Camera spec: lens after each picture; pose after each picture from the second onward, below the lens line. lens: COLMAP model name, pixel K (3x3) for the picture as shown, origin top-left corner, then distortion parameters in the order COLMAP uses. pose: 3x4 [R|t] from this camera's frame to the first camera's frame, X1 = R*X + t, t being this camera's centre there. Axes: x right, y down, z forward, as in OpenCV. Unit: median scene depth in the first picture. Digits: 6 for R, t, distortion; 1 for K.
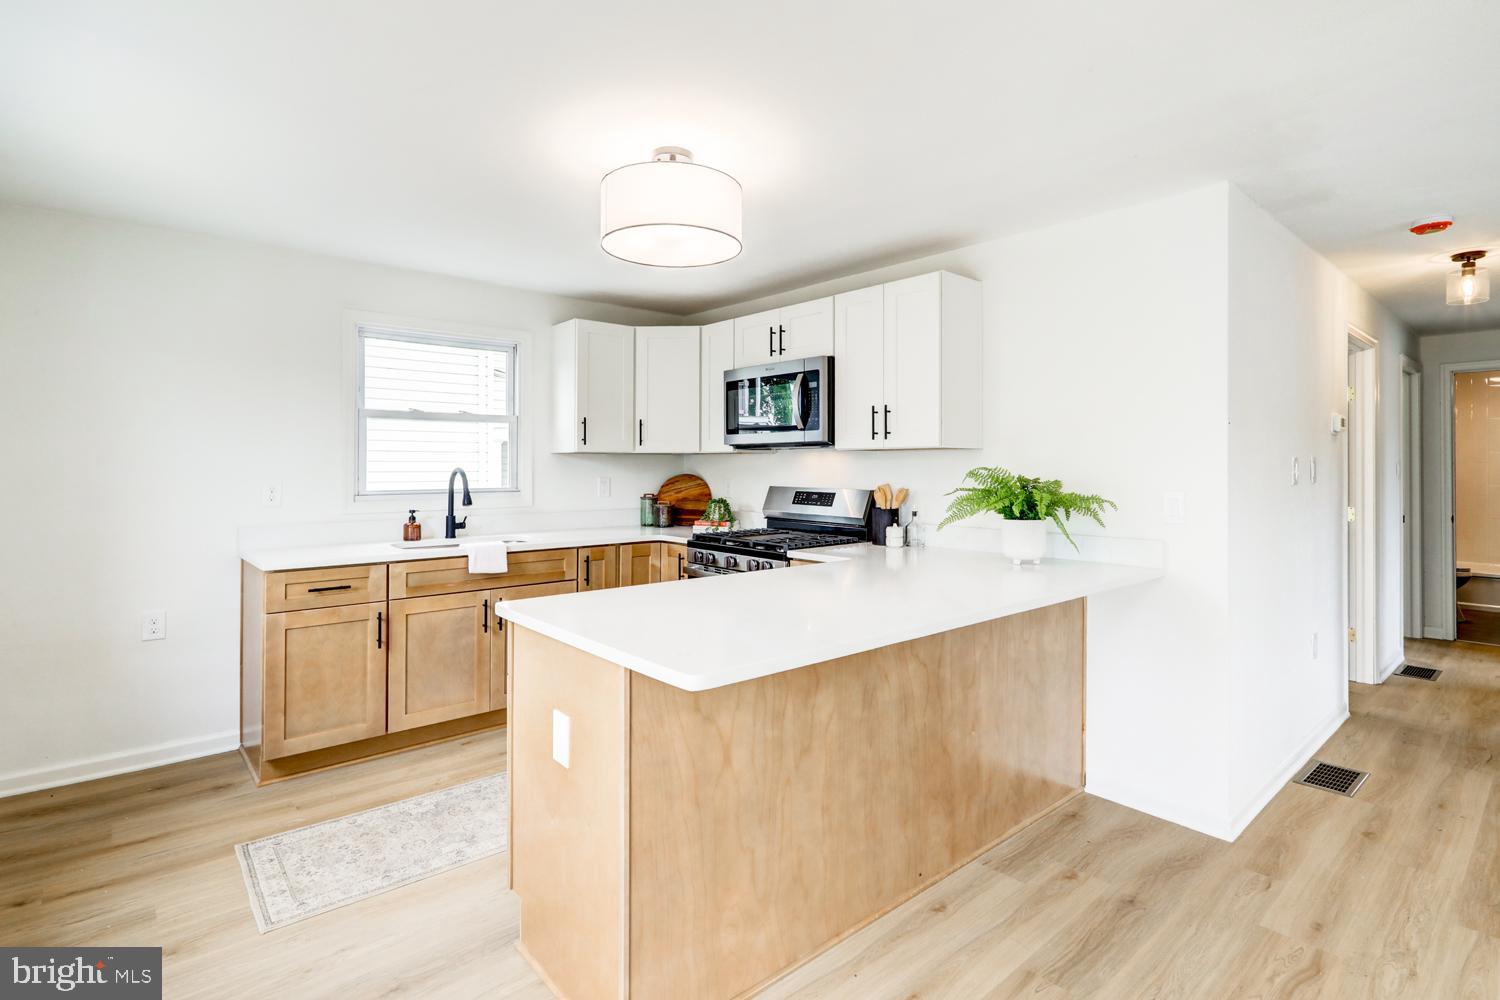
lens RADIAL K [[735.1, 0, 758.2], [0, 735.1, 463.1], [0, 0, 1]] dist [-0.000378, 0.000922]
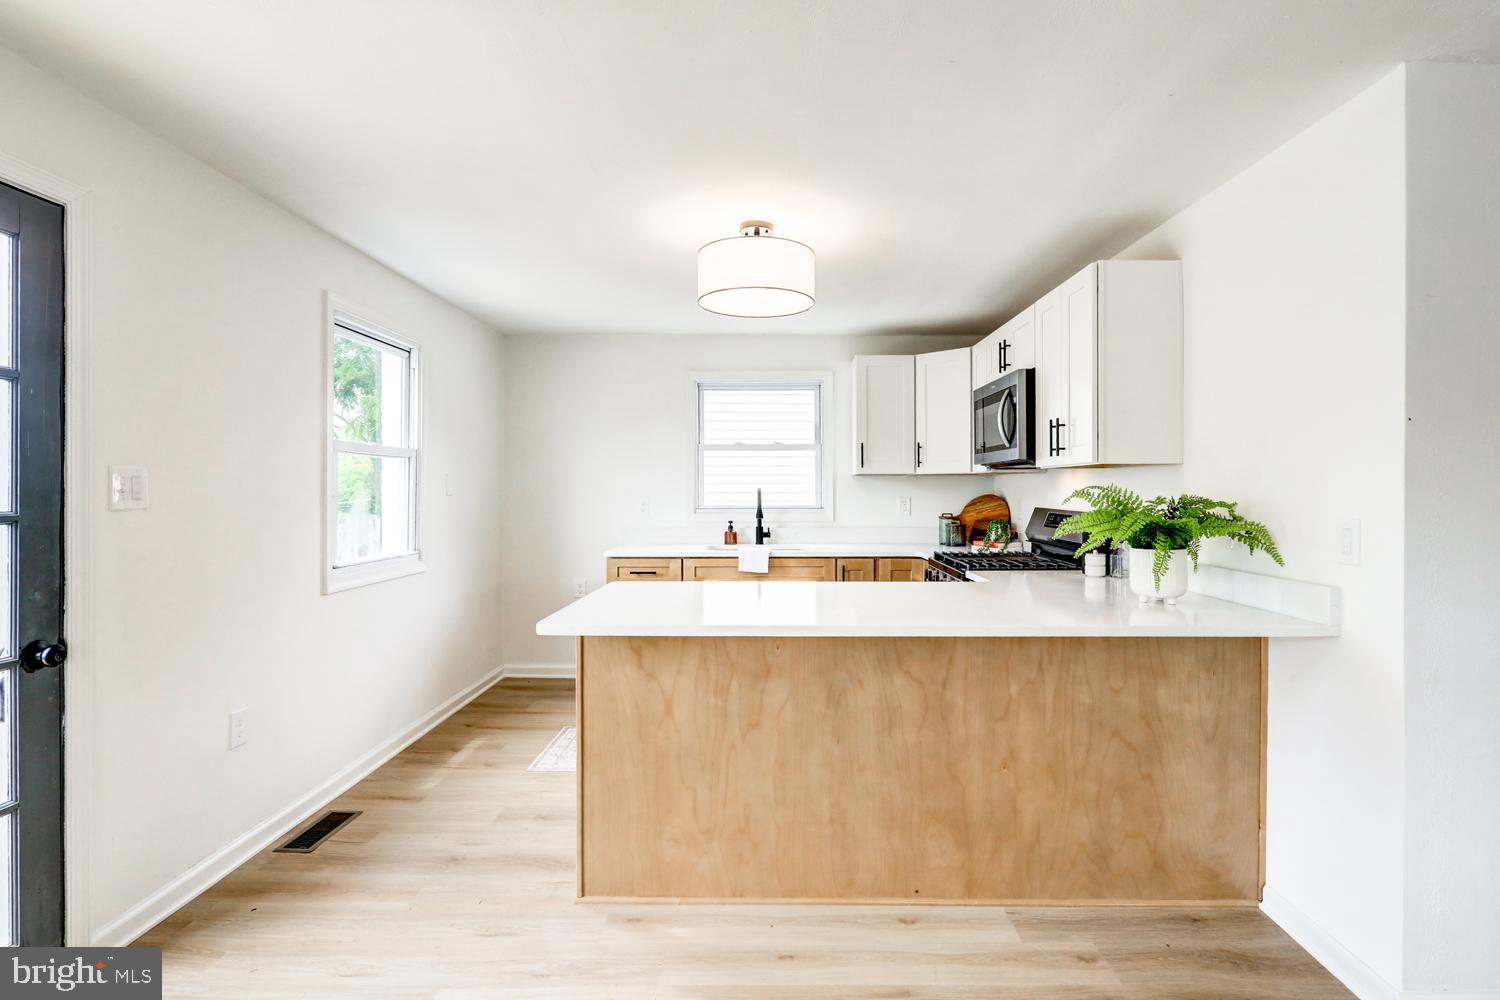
lens RADIAL K [[746.2, 0, 770.2], [0, 746.2, 488.5], [0, 0, 1]] dist [-0.003598, 0.000112]
pose [[0.748422, -0.001462, -0.663221, 0.489295], [0.004239, 0.999988, 0.002578, 0.004120], [0.663209, -0.004741, 0.748419, 0.068497]]
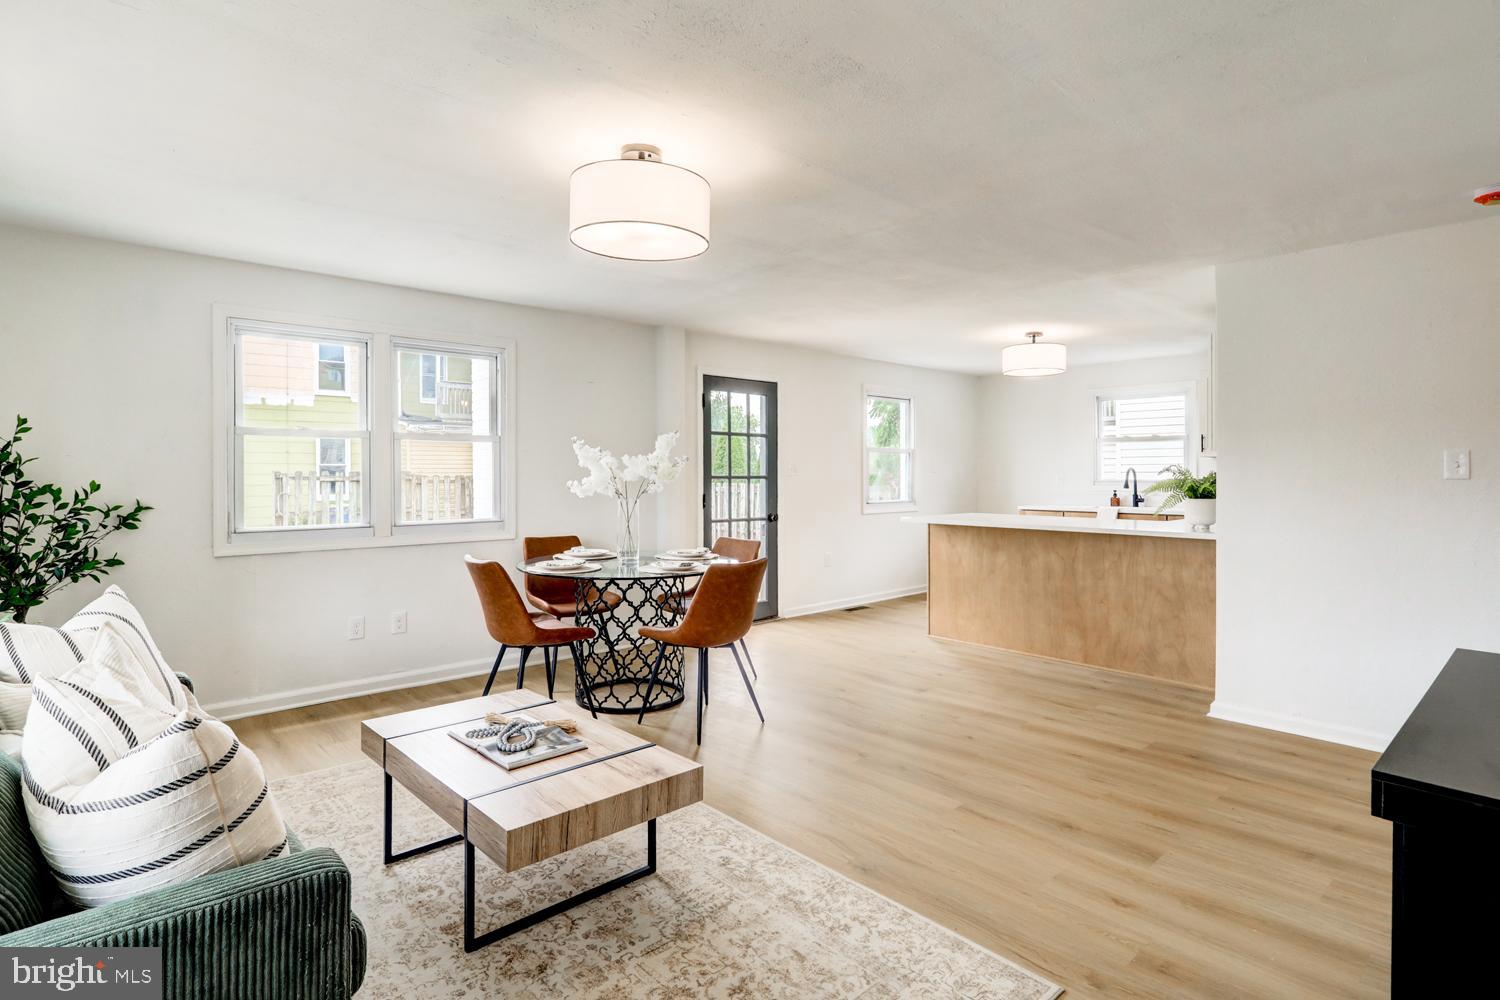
lens RADIAL K [[762.0, 0, 761.2], [0, 762.0, 476.4], [0, 0, 1]] dist [-0.000031, 0.000398]
pose [[0.024305, 0.003510, -0.999698, 1.576130], [0.008003, 0.999961, 0.003705, 0.014771], [0.999673, -0.008090, 0.024276, 0.049775]]
